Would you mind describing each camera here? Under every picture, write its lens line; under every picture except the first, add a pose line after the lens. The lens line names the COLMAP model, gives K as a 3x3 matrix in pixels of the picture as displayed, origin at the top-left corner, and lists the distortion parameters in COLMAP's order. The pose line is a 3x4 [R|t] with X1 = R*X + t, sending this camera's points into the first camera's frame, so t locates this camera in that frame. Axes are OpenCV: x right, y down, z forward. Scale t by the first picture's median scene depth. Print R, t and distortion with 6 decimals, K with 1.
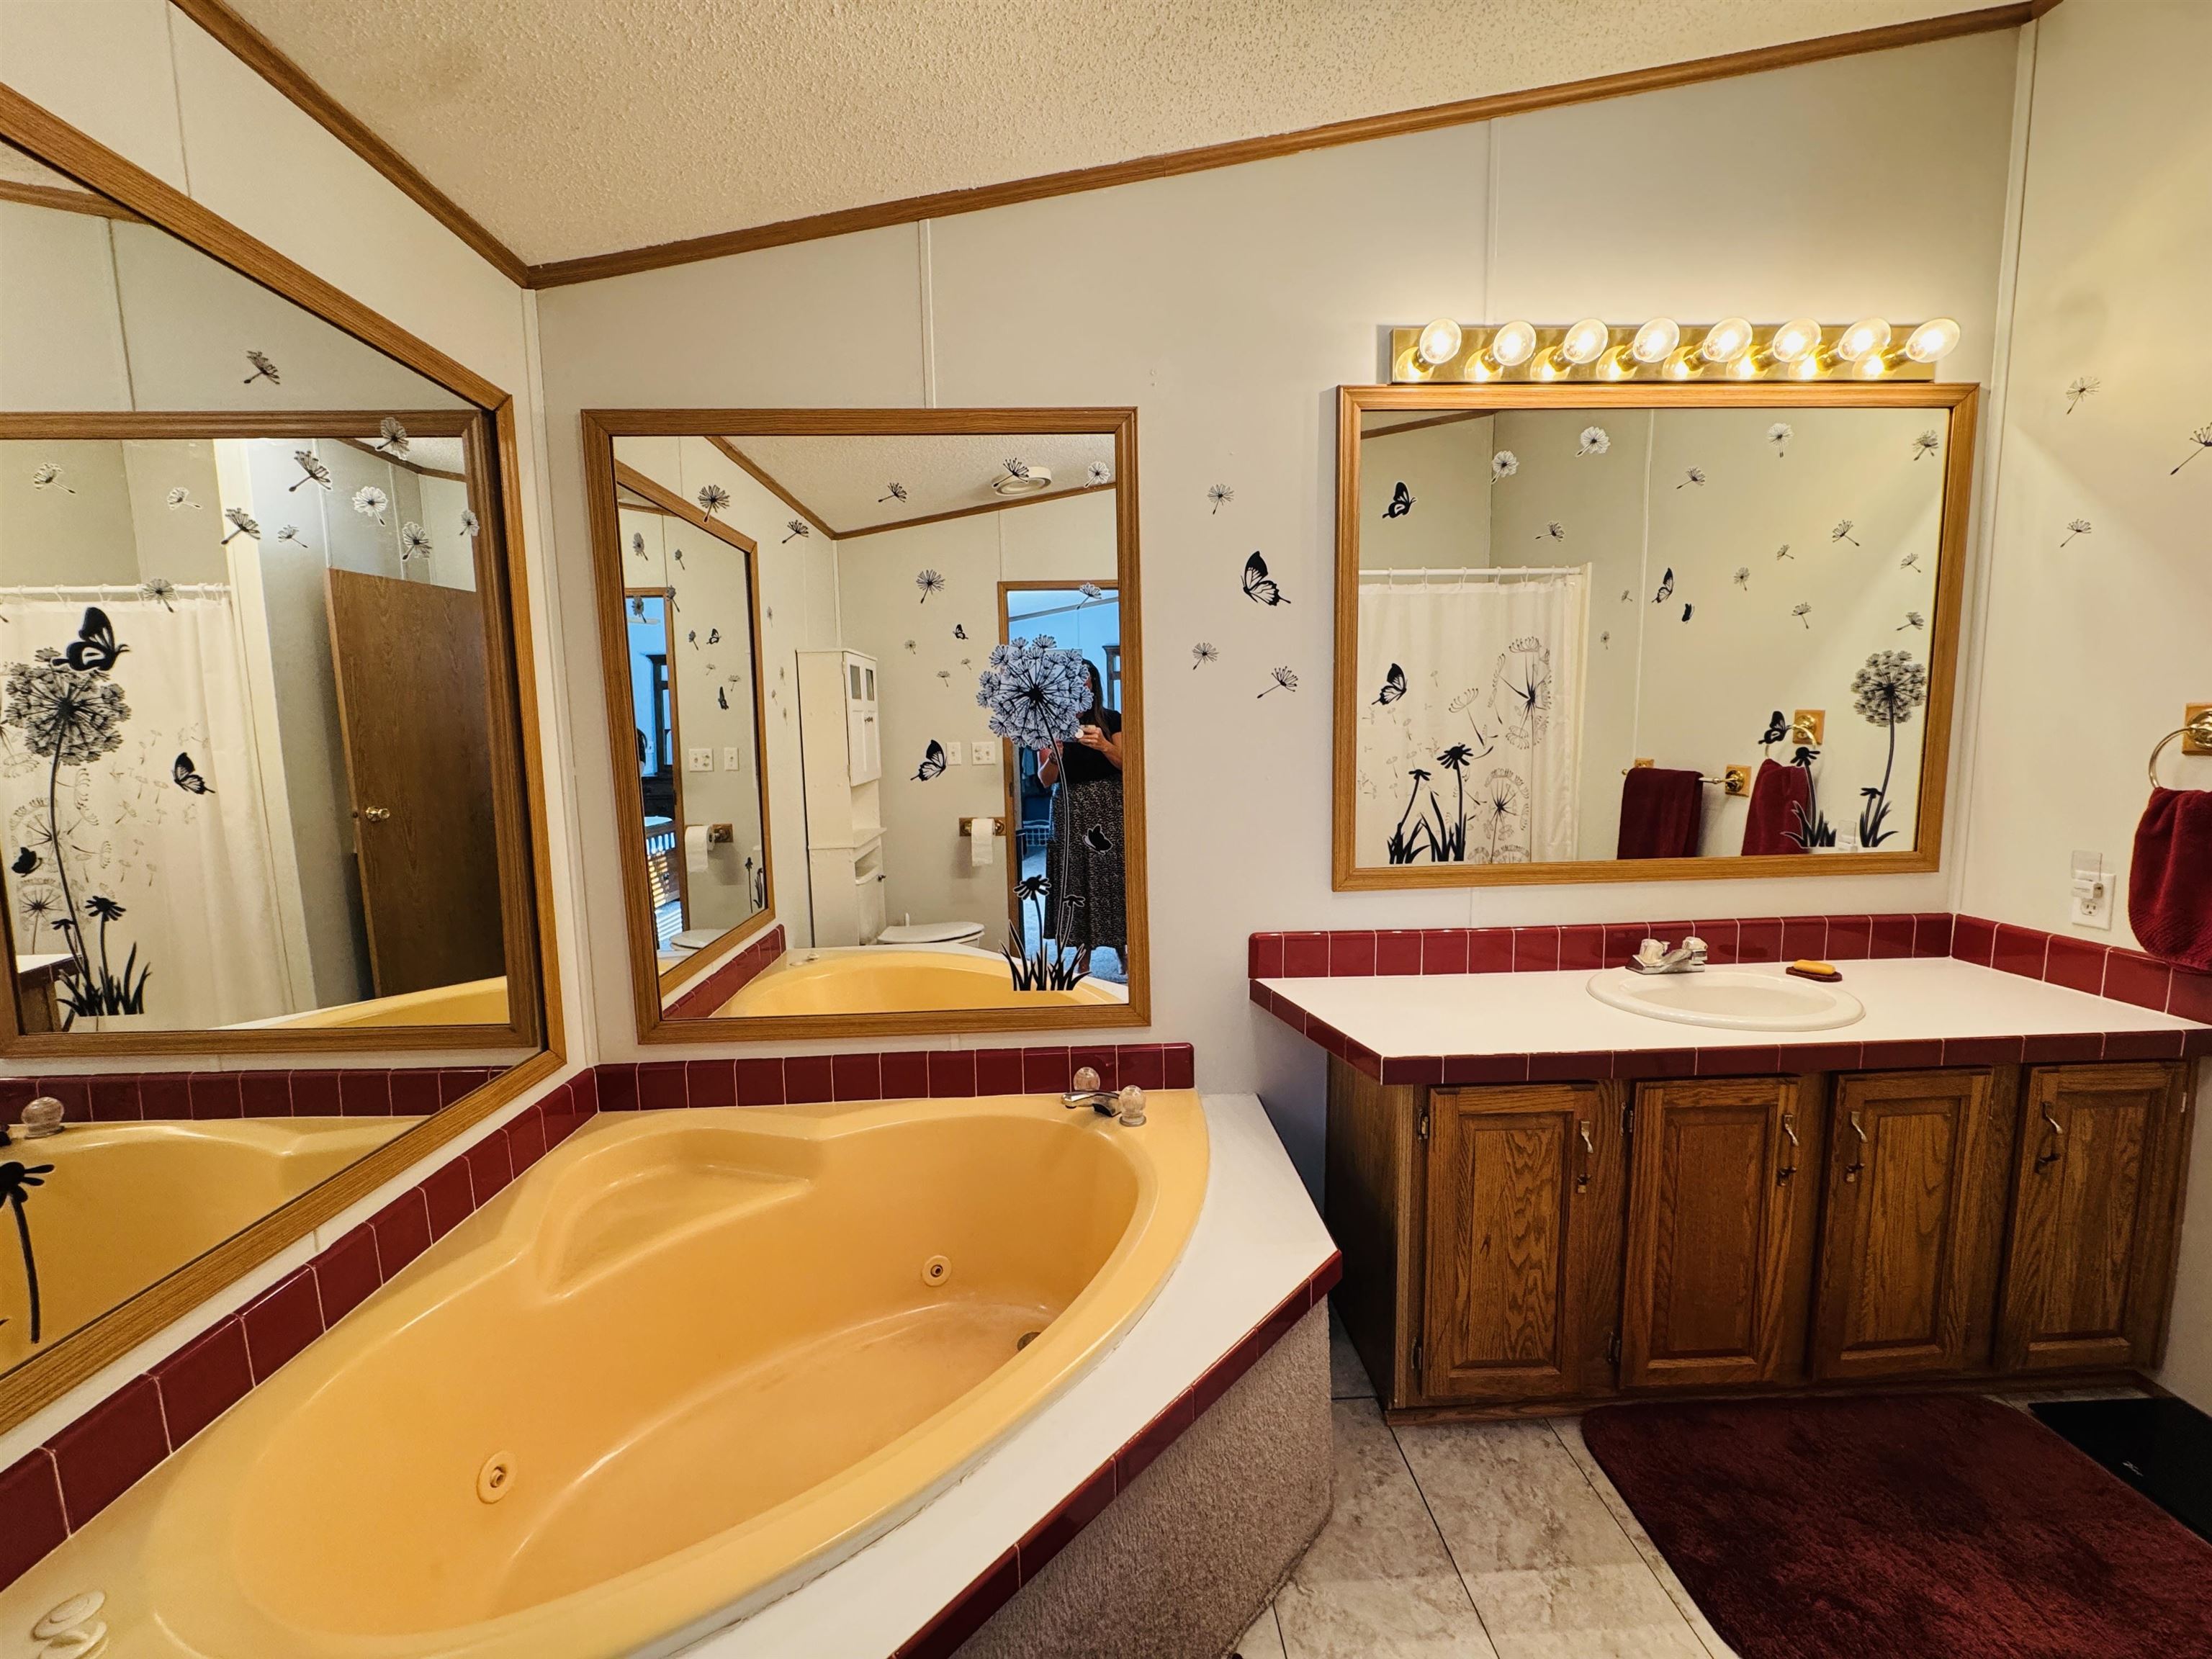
lens RADIAL K [[884.3, 0, 1106.0], [0, 884.3, 829.5], [0, 0, 1]] dist [-0.004058, 0.000528]
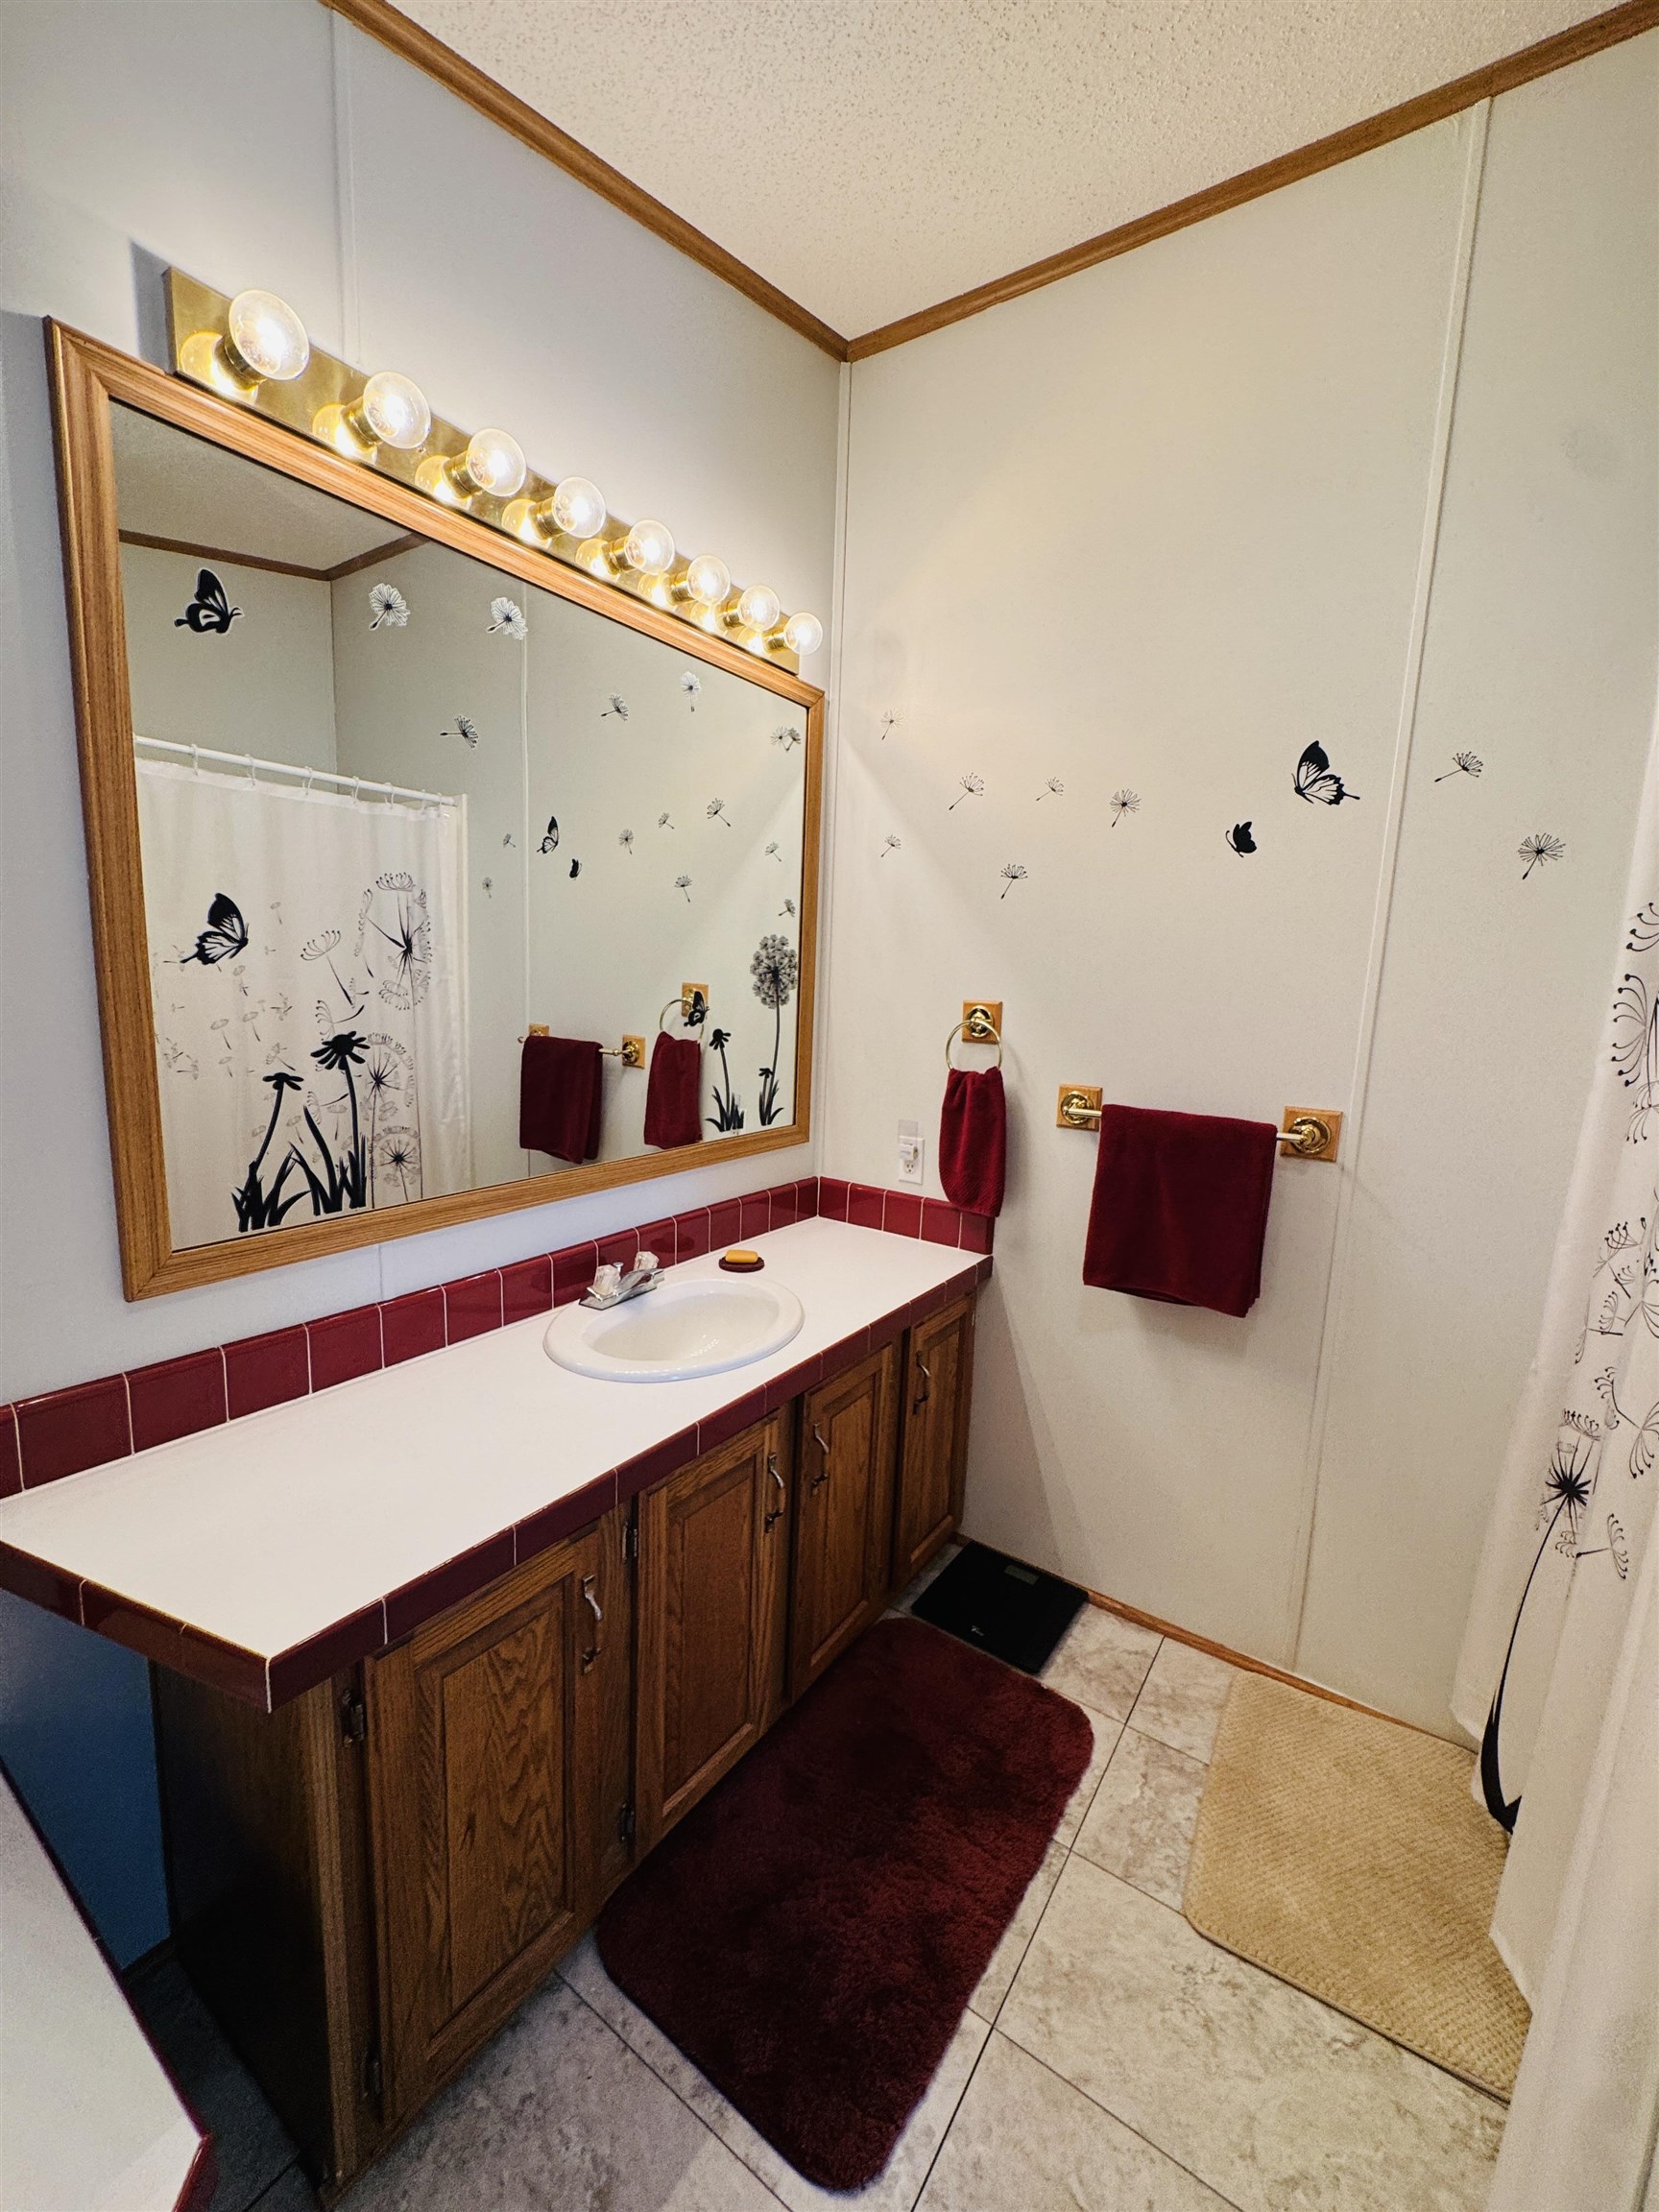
lens RADIAL K [[884.3, 0, 829.5], [0, 884.3, 1106.0], [0, 0, 1]] dist [-0.004058, 0.000528]
pose [[0.606112, -0.076883, 0.791655, 0.099019], [0.040443, 0.997009, 0.065862, -0.070721], [-0.794351, -0.007902, 0.607408, 0.328986]]
